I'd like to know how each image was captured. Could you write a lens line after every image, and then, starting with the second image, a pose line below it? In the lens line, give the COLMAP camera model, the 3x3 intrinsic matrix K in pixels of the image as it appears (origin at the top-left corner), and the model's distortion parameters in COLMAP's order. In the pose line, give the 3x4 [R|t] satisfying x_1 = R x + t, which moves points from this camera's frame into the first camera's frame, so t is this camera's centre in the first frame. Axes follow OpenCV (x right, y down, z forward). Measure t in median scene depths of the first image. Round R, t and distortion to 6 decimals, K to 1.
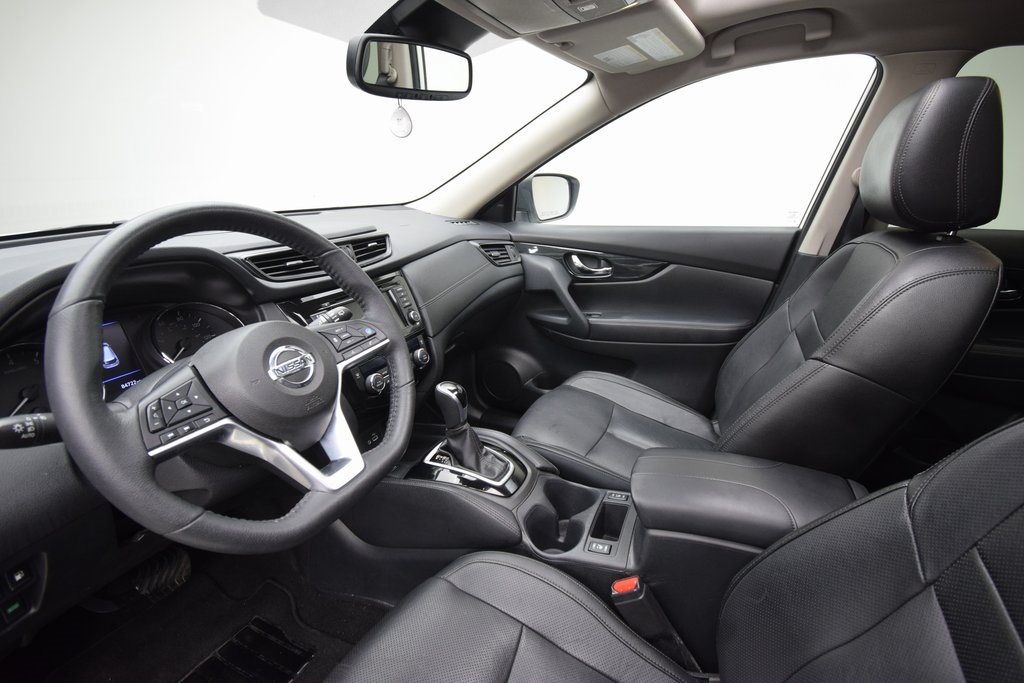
lens RADIAL K [[479.0, 0, 518.3], [0, 479.0, 344.7], [0, 0, 1]] dist [-0.009814, -0.009527]
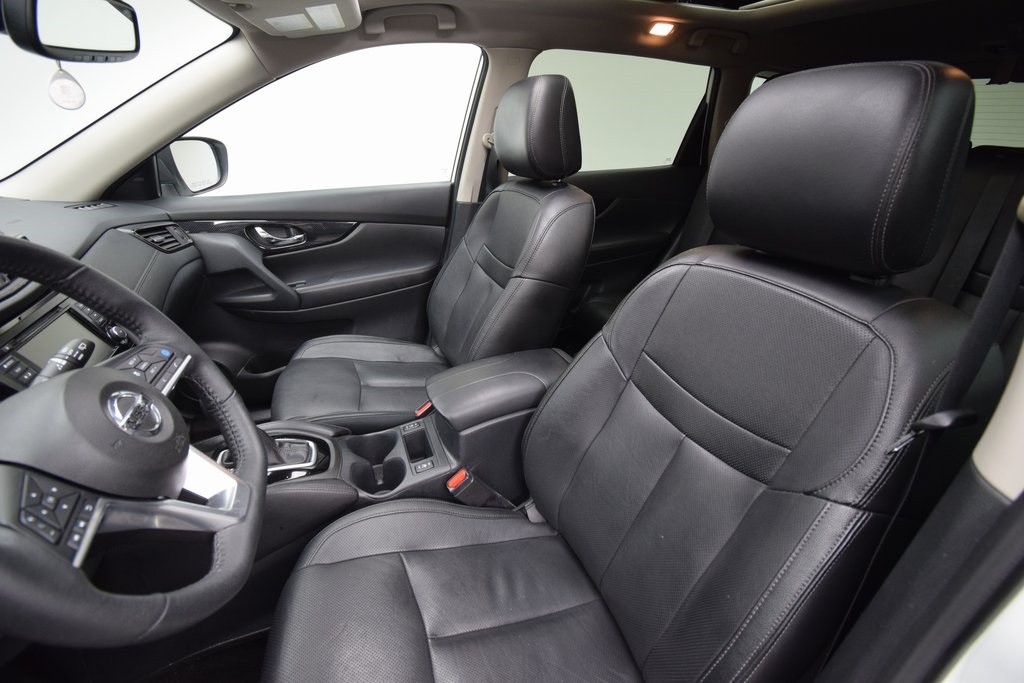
lens RADIAL K [[452.1, 0, 522.3], [0, 452.1, 342.3], [0, 0, 1]] dist [-0.001581, -0.003289]
pose [[0.698249, -0.302759, 0.648679, -0.262708], [0.230269, 0.952993, 0.196927, -0.040004], [-0.677808, 0.011866, 0.735143, -0.017333]]
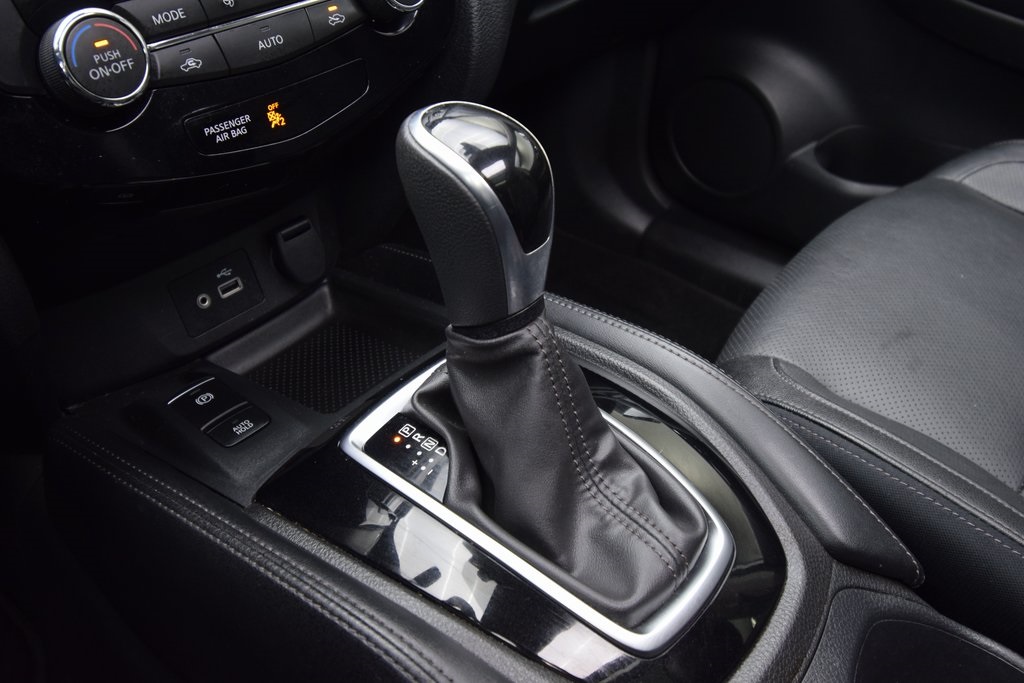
lens RADIAL K [[848.5, 0, 522.0], [0, 848.5, 339.0], [0, 0, 1]] dist [0.007720, -0.026253]
pose [[0.961840, 0.179375, -0.206610, -0.037178], [-0.105415, 0.939770, 0.325146, 0.052839], [0.252489, -0.290959, 0.922818, 0.658500]]
